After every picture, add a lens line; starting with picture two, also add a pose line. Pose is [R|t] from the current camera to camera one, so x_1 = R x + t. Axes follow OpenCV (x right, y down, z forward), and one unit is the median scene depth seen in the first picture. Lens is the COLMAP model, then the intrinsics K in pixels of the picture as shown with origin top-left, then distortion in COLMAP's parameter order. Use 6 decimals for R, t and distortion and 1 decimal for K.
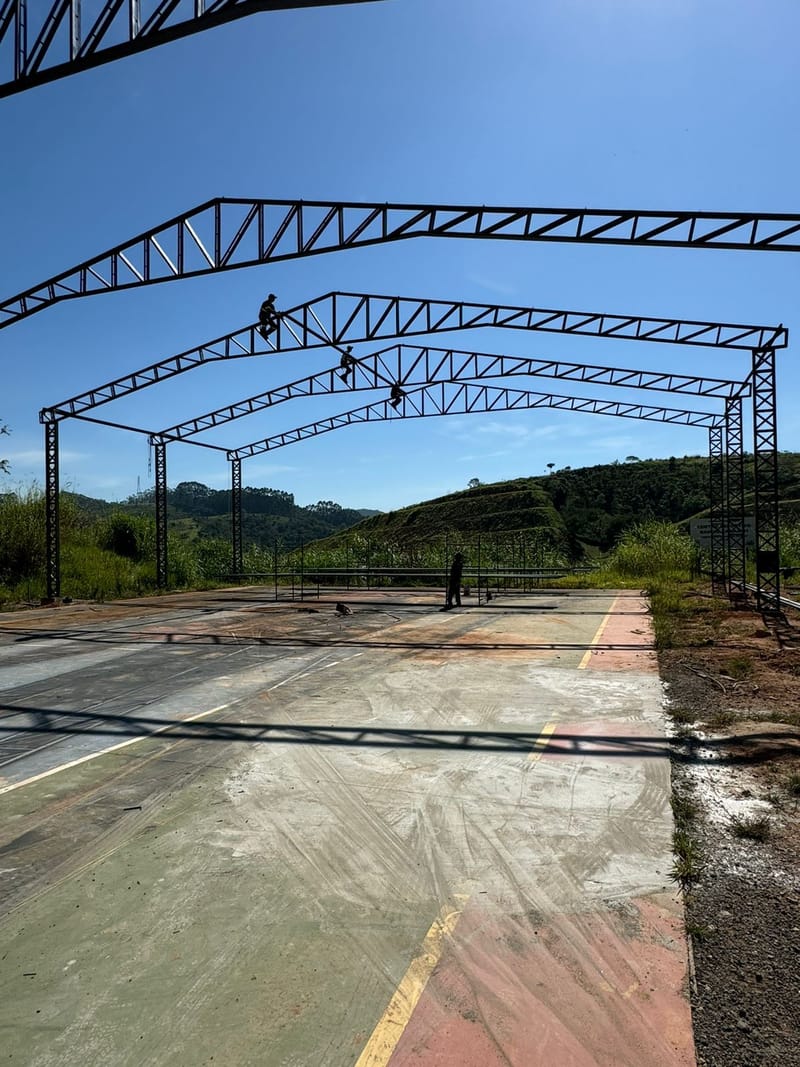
lens RADIAL K [[674.0, 0, 400.0], [0, 674.0, 533.5], [0, 0, 1]] dist [-0.000607, 0.000668]
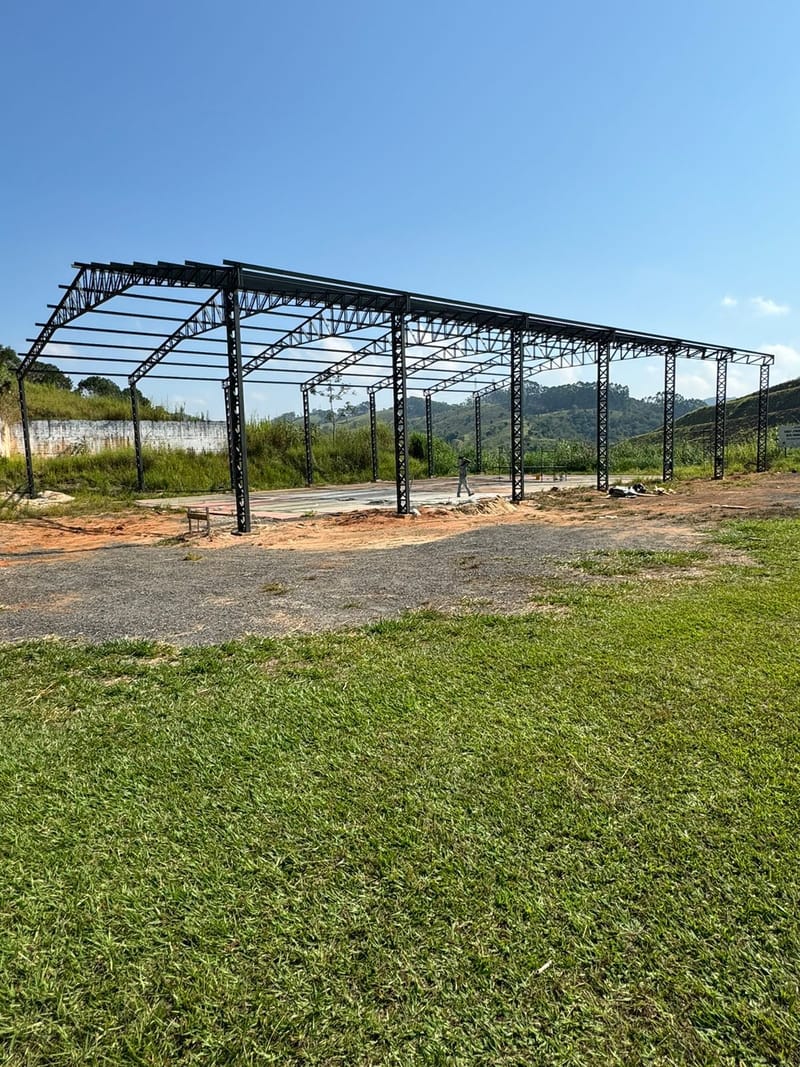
lens RADIAL K [[674.0, 0, 400.0], [0, 674.0, 533.5], [0, 0, 1]] dist [-0.000607, 0.000668]
pose [[0.886480, 0.037324, -0.461260, 0.928615], [0.032880, 0.989143, 0.143229, -0.061593], [0.461598, -0.142136, 0.875628, -1.459567]]
